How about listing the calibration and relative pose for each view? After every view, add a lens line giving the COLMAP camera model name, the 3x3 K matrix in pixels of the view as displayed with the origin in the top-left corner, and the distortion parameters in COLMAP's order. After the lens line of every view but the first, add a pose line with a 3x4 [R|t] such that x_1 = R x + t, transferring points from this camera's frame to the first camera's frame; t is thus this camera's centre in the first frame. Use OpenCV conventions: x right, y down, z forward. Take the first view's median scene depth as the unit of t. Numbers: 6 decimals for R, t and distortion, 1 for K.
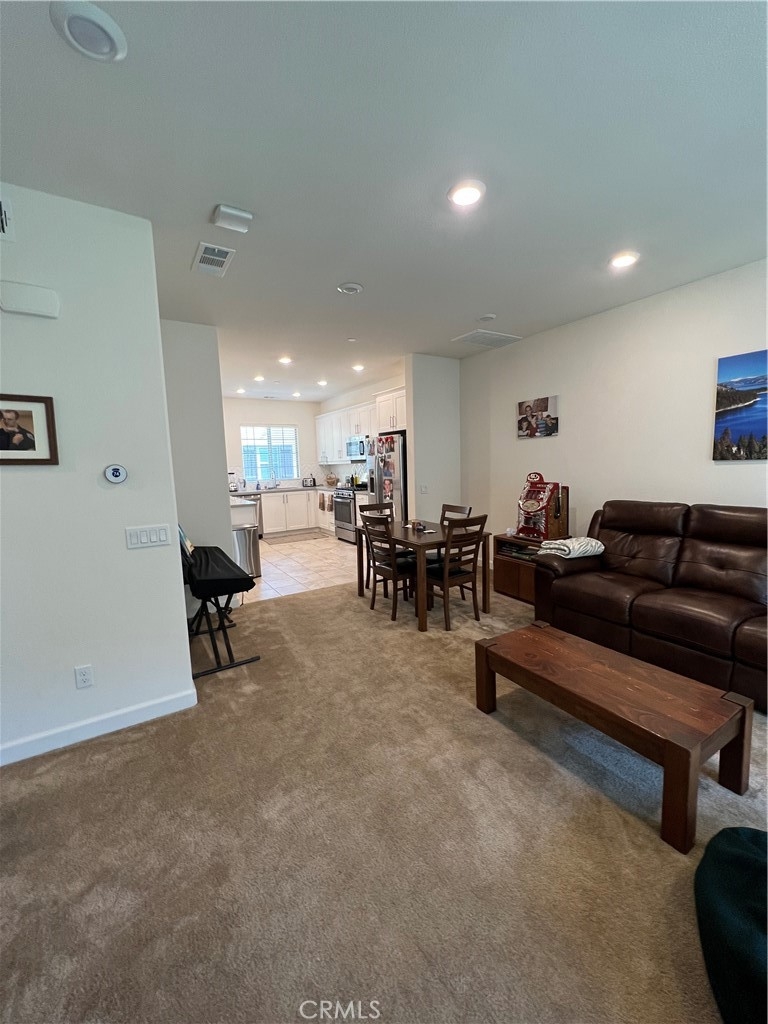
lens RADIAL K [[411.8, 0, 386.3], [0, 411.8, 508.9], [0, 0, 1]] dist [-0.000054, 0.000000]
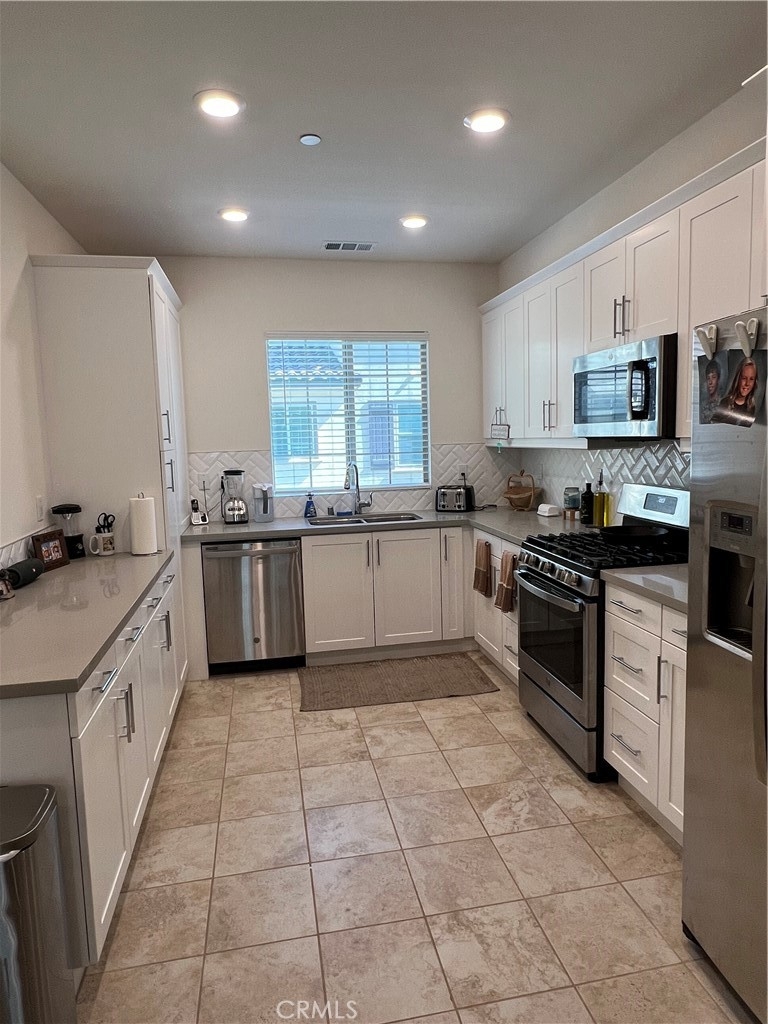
lens RADIAL K [[649.3, 0, 384.5], [0, 649.3, 511.2], [0, 0, 1]] dist [-0.004166, 0.000012]
pose [[0.933142, 0.047676, -0.356333, -0.052965], [-0.042399, 0.998845, 0.022611, -0.068734], [0.356999, -0.005991, 0.934086, 0.512335]]
